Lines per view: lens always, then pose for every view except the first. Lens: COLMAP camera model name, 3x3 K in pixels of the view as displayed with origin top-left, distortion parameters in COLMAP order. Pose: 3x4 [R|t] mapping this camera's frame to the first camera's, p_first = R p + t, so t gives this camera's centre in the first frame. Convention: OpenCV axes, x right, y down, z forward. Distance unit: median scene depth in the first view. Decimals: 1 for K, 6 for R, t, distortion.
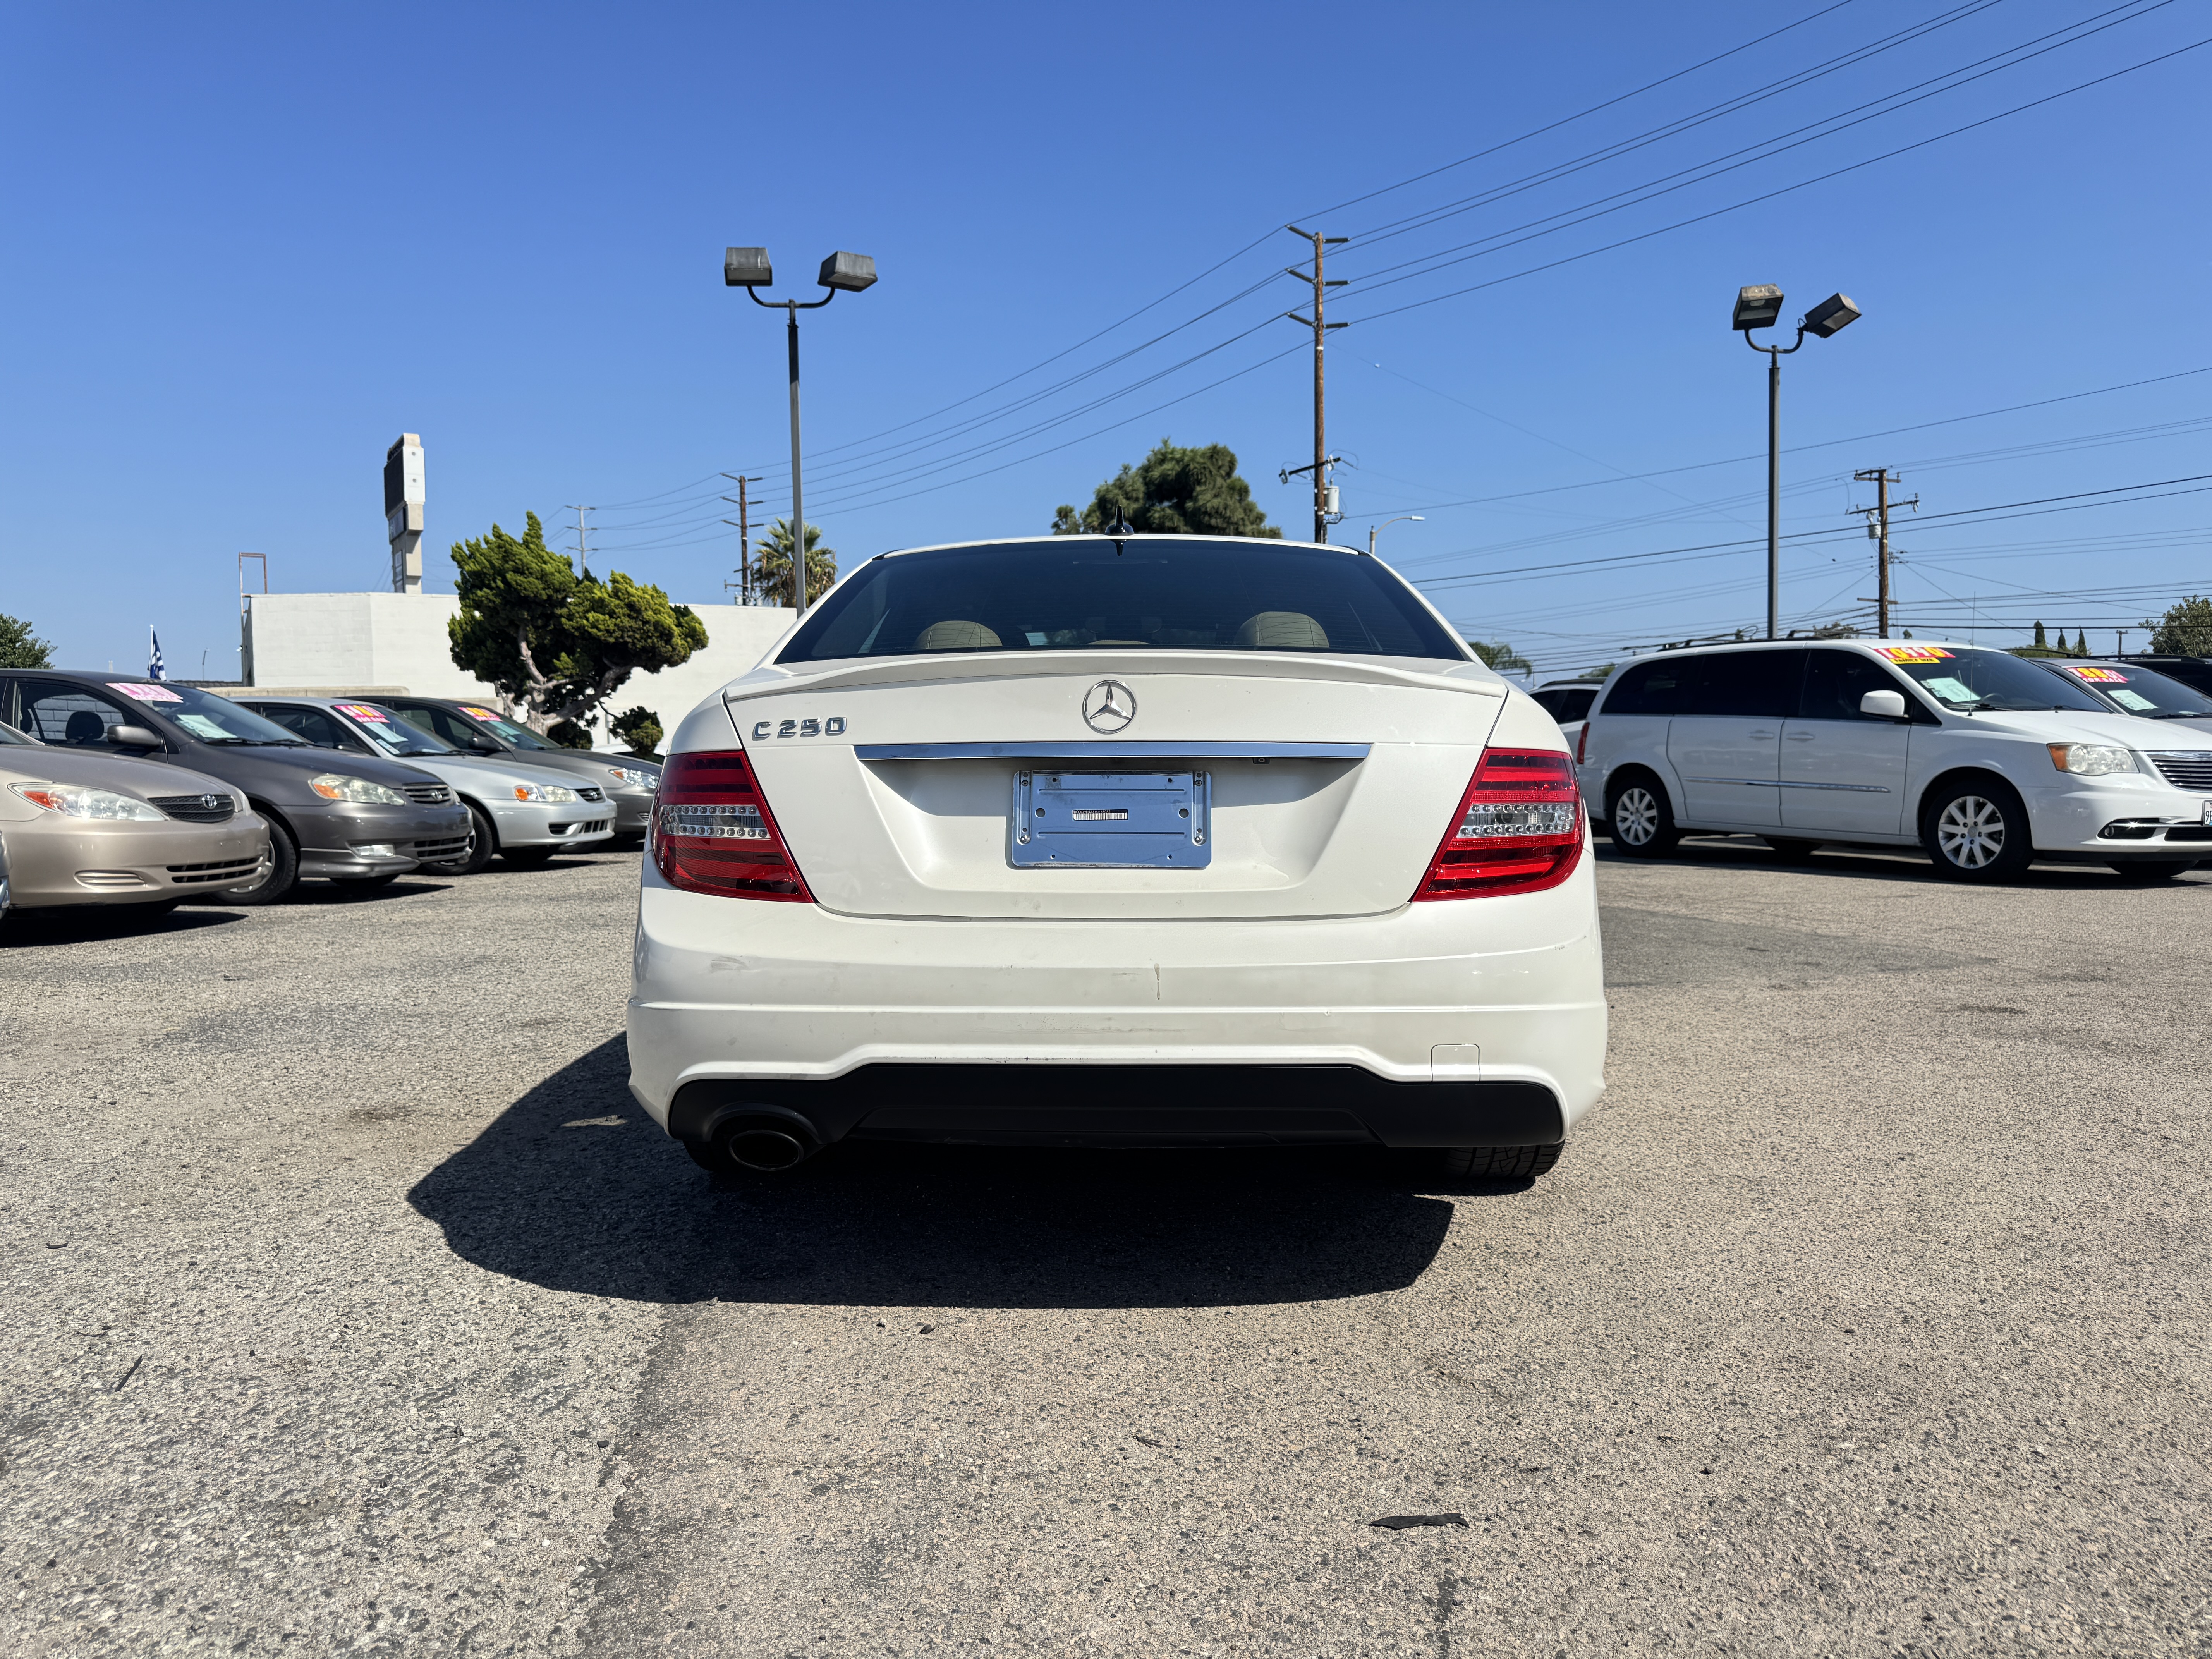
lens RADIAL K [[1529.9, 0, 1109.5], [0, 1529.9, 837.9], [0, 0, 1]] dist [0.107723, -0.195831]
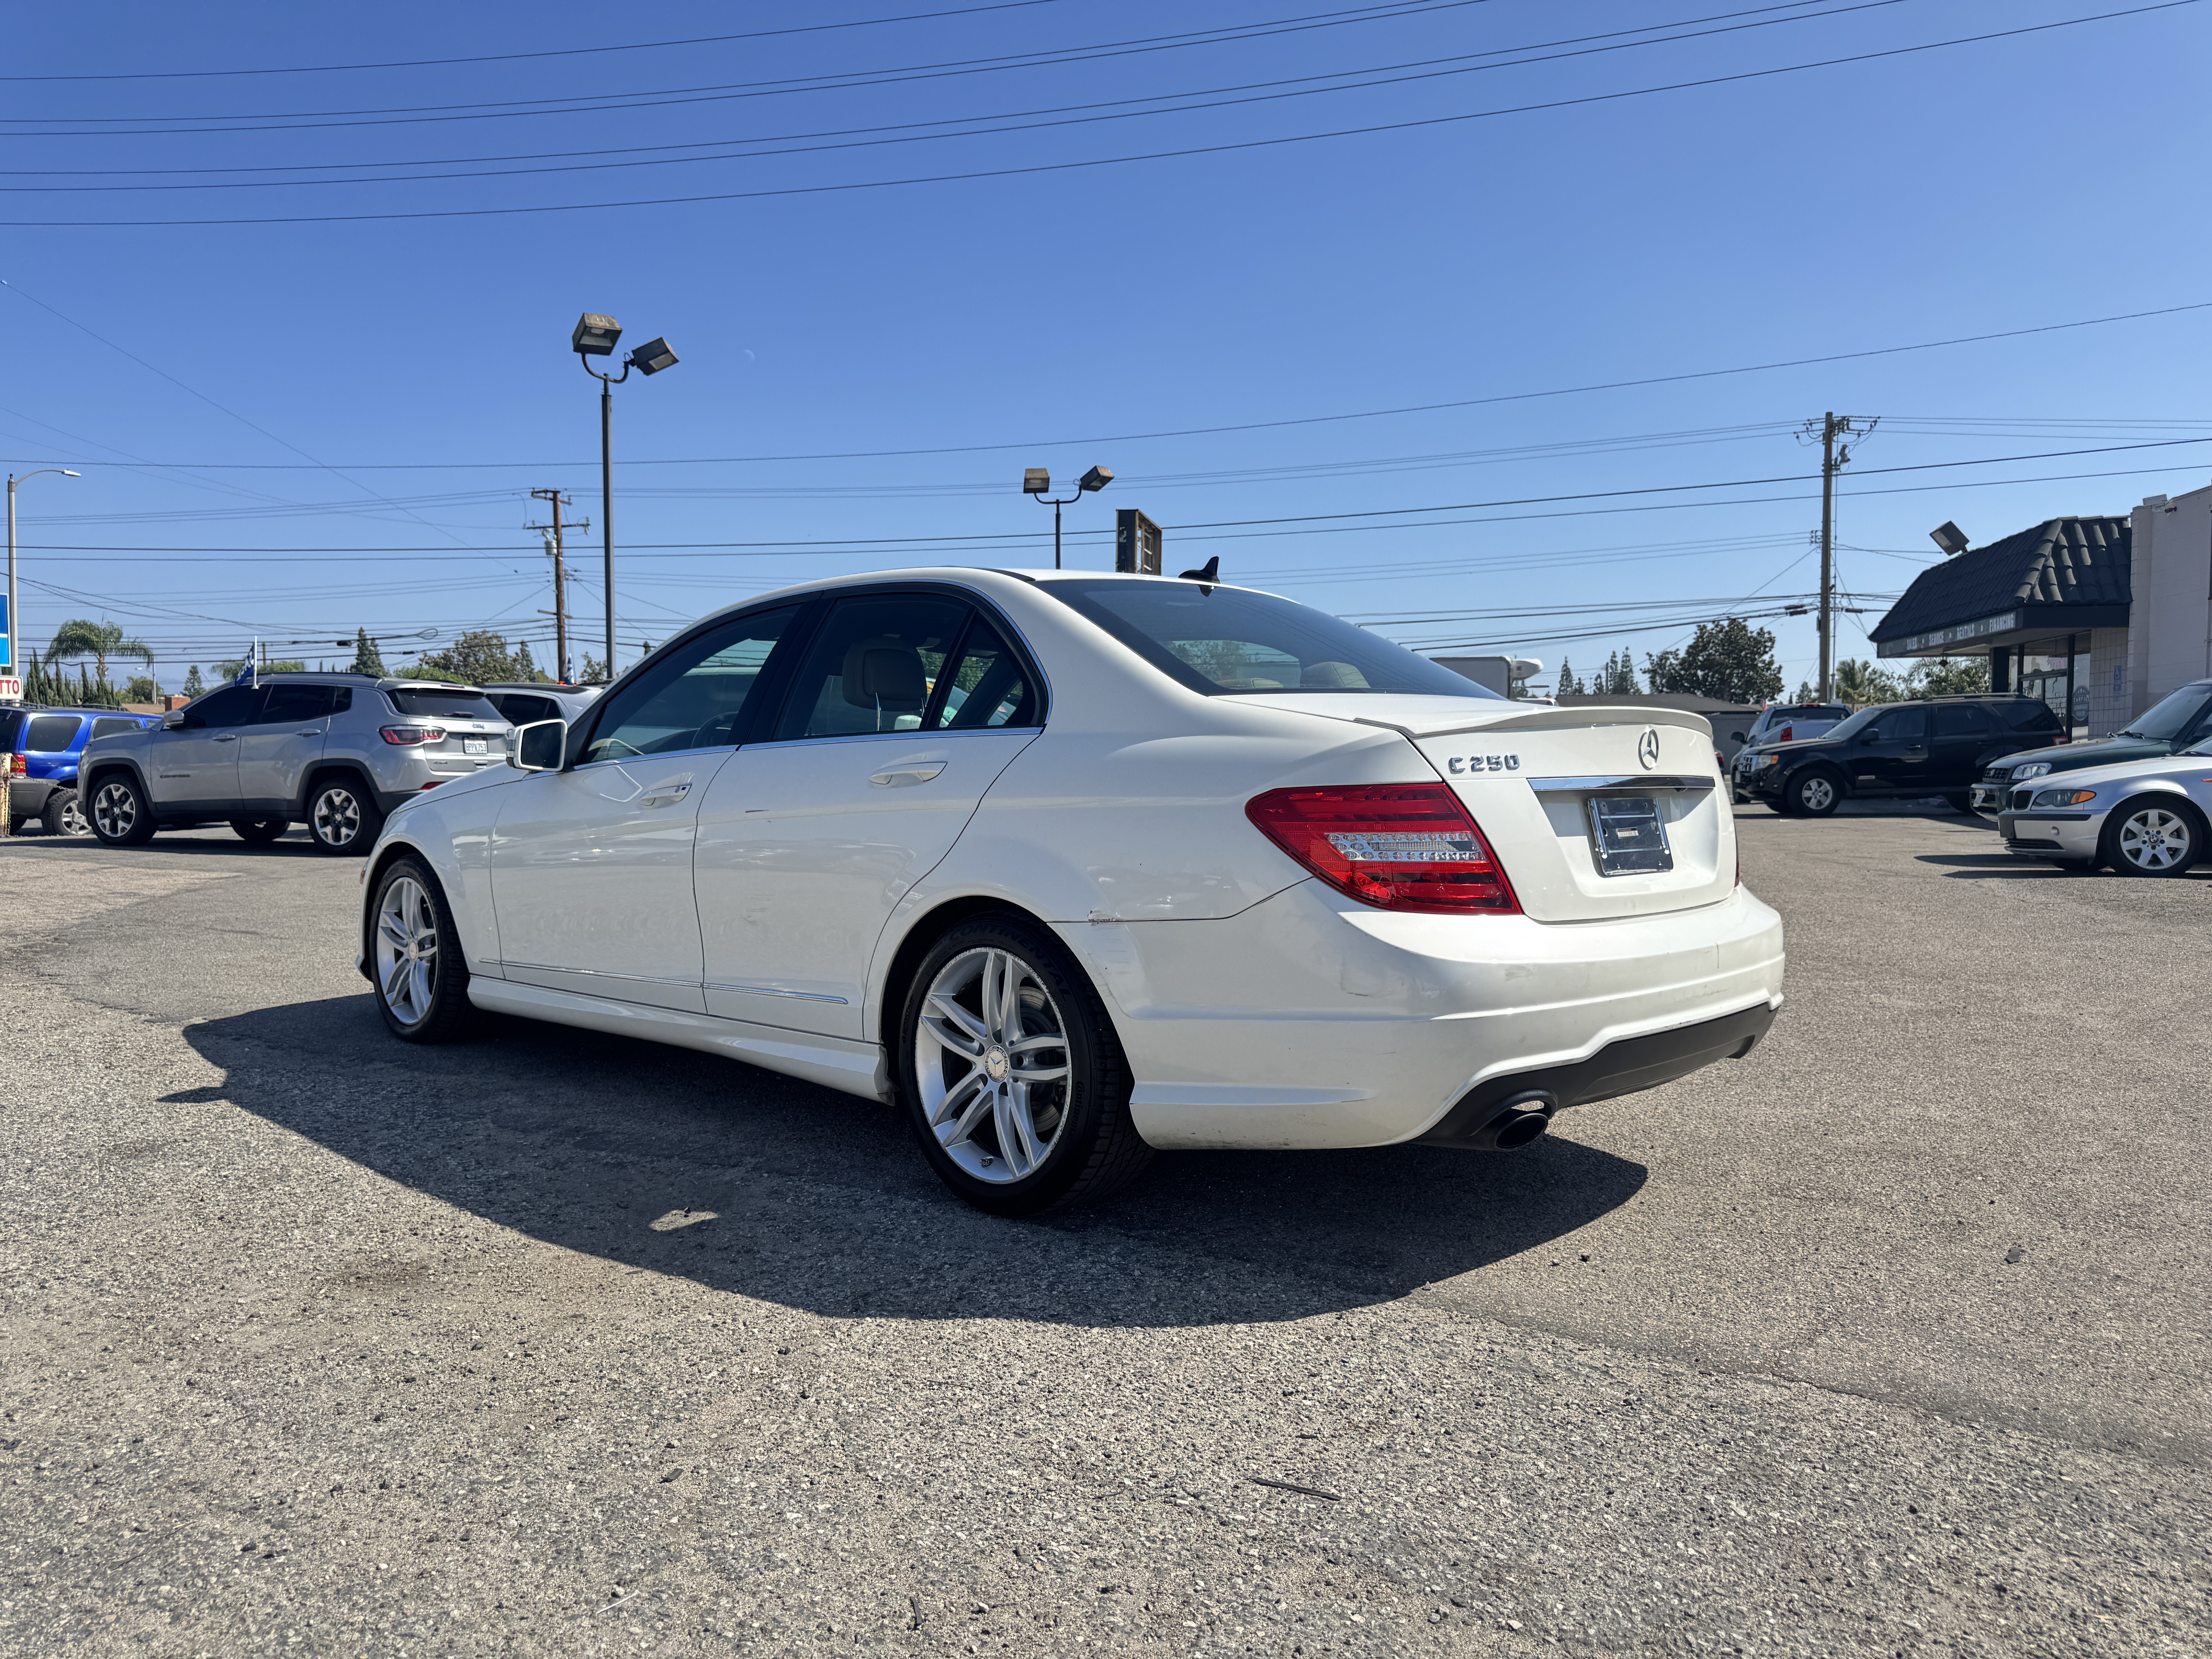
lens RADIAL K [[1553.4, 0, 1108.3], [0, 1553.4, 807.2], [0, 0, 1]] dist [0.023177, -0.030232]
pose [[0.678253, -0.011249, 0.734743, -0.269723], [0.027426, 0.999574, -0.010014, -0.007585], [-0.734317, 0.026943, 0.678272, 0.091254]]
